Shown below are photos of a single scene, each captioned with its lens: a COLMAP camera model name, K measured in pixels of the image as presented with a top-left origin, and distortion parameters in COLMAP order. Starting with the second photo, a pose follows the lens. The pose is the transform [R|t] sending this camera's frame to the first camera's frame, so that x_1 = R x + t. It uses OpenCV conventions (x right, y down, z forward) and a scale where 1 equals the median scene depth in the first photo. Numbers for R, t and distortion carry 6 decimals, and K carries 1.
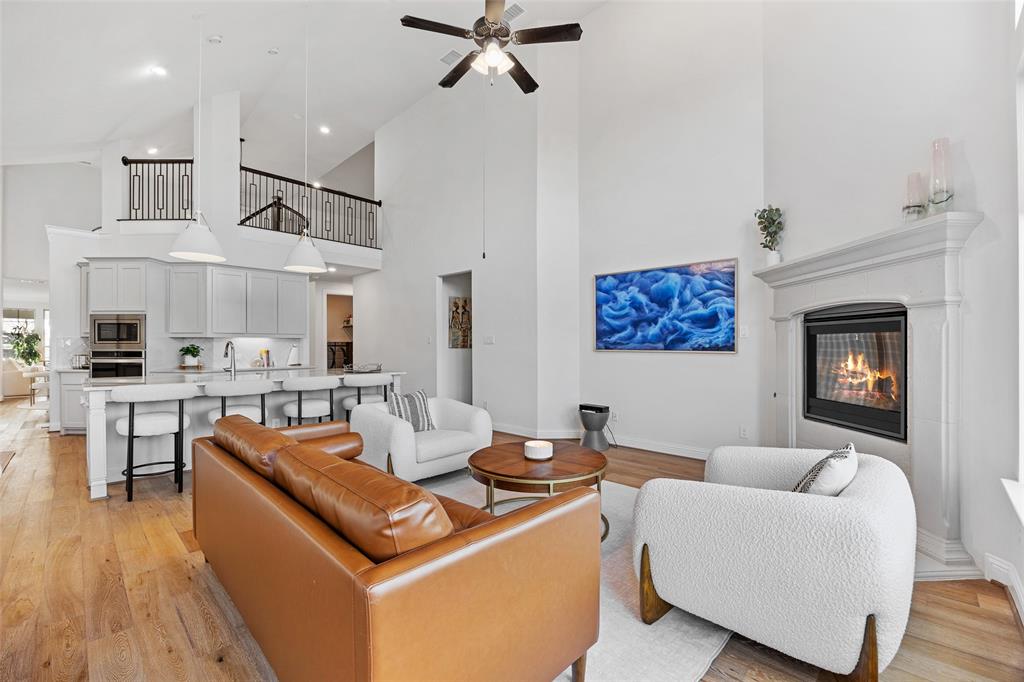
lens RADIAL K [[433.5, 0, 510.9], [0, 433.5, 347.2], [0, 0, 1]] dist [0.000501, -0.000356]
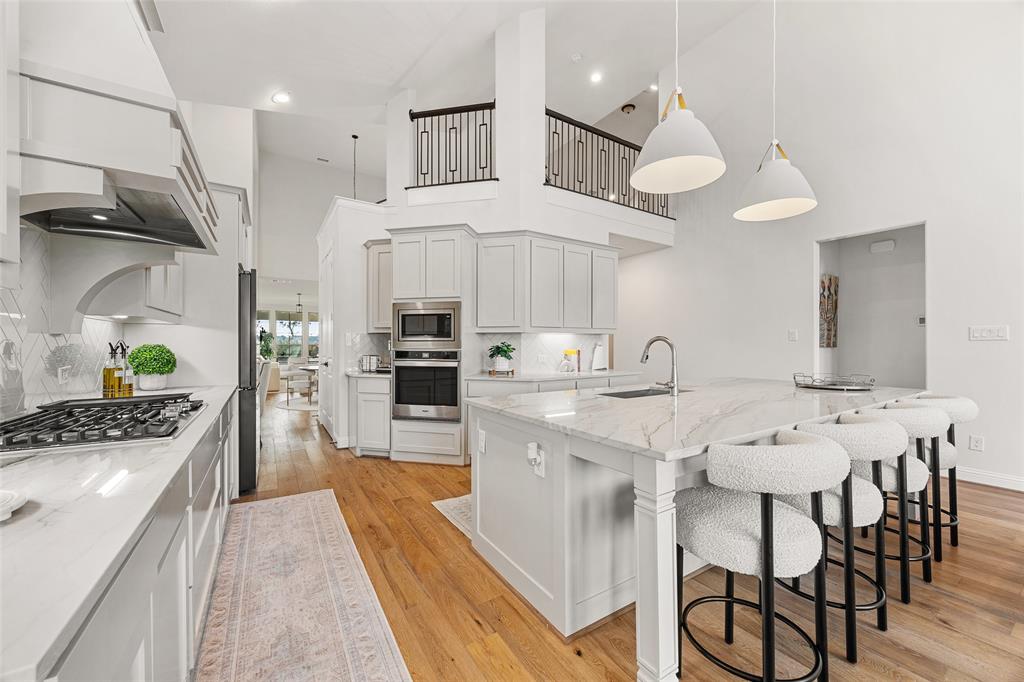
lens RADIAL K [[398.6, 0, 518.9], [0, 398.6, 343.4], [0, 0, 1]] dist [0.002035, 0.000328]
pose [[0.978067, -0.000034, -0.208290, -0.544509], [-0.000539, 0.999996, -0.002697, -0.002128], [0.208290, 0.002750, 0.978063, 0.317718]]
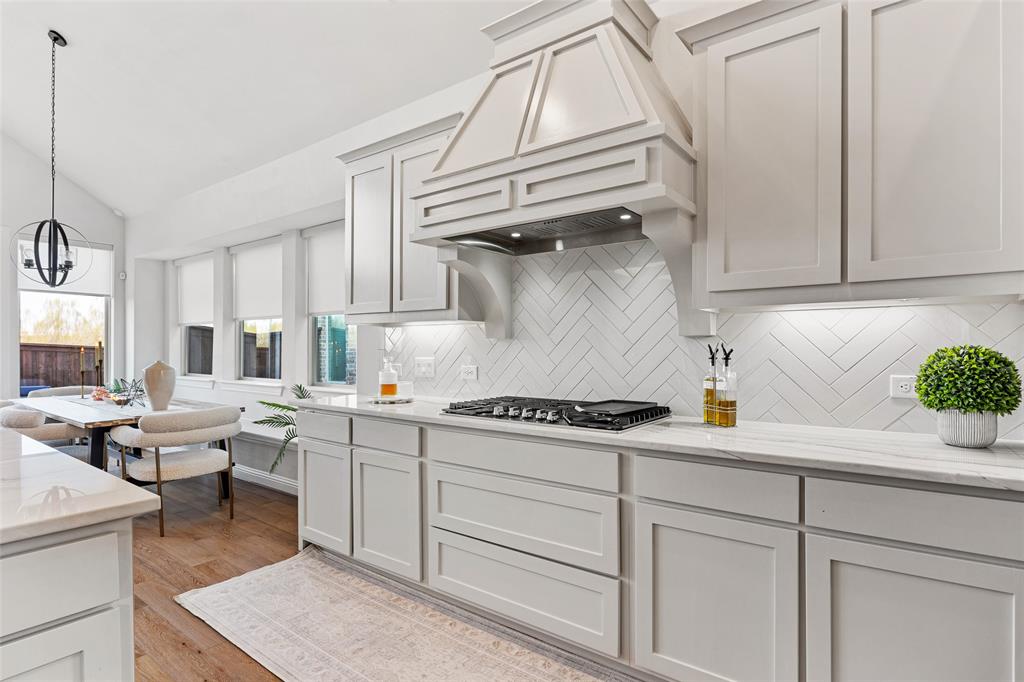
lens RADIAL K [[526.4, 0, 514.4], [0, 526.4, 345.3], [0, 0, 1]] dist [-0.004358, -0.000043]
pose [[-0.990024, 0.001215, -0.140896, -0.733021], [0.002626, 0.999948, -0.009830, -0.000599], [0.140877, -0.010102, -0.989976, 0.836420]]
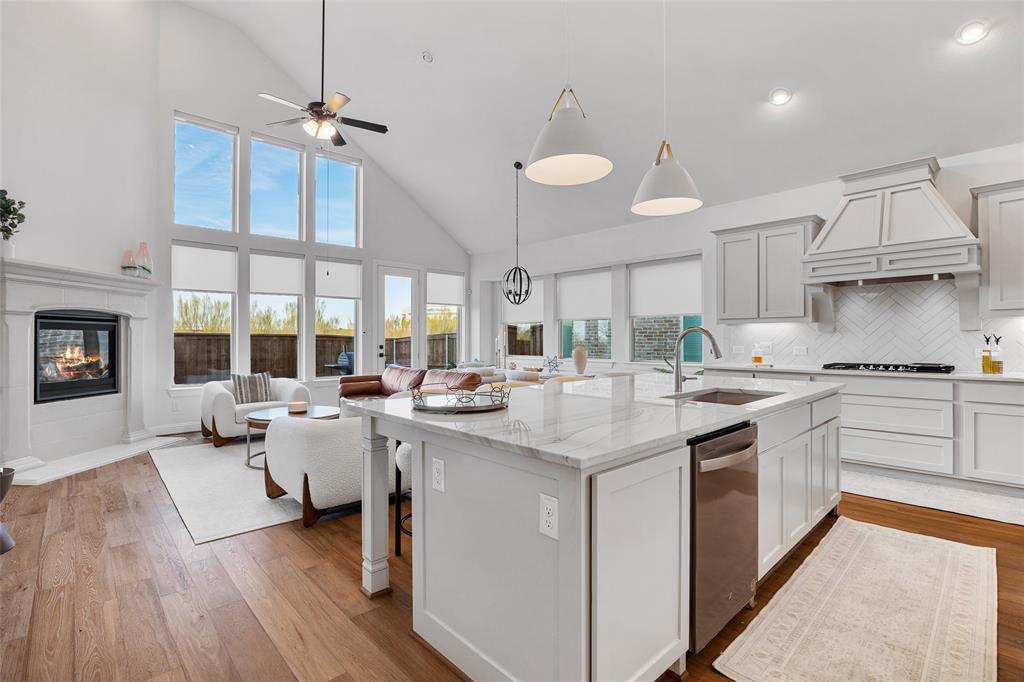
lens RADIAL K [[479.7, 0, 513.6], [0, 479.7, 337.0], [0, 0, 1]] dist [-0.012190, -0.000502]
pose [[-0.998961, 0.004032, 0.045388, -0.334370], [0.003623, 0.999952, -0.009106, 0.002335], [-0.045423, -0.008932, -0.998928, 1.155087]]
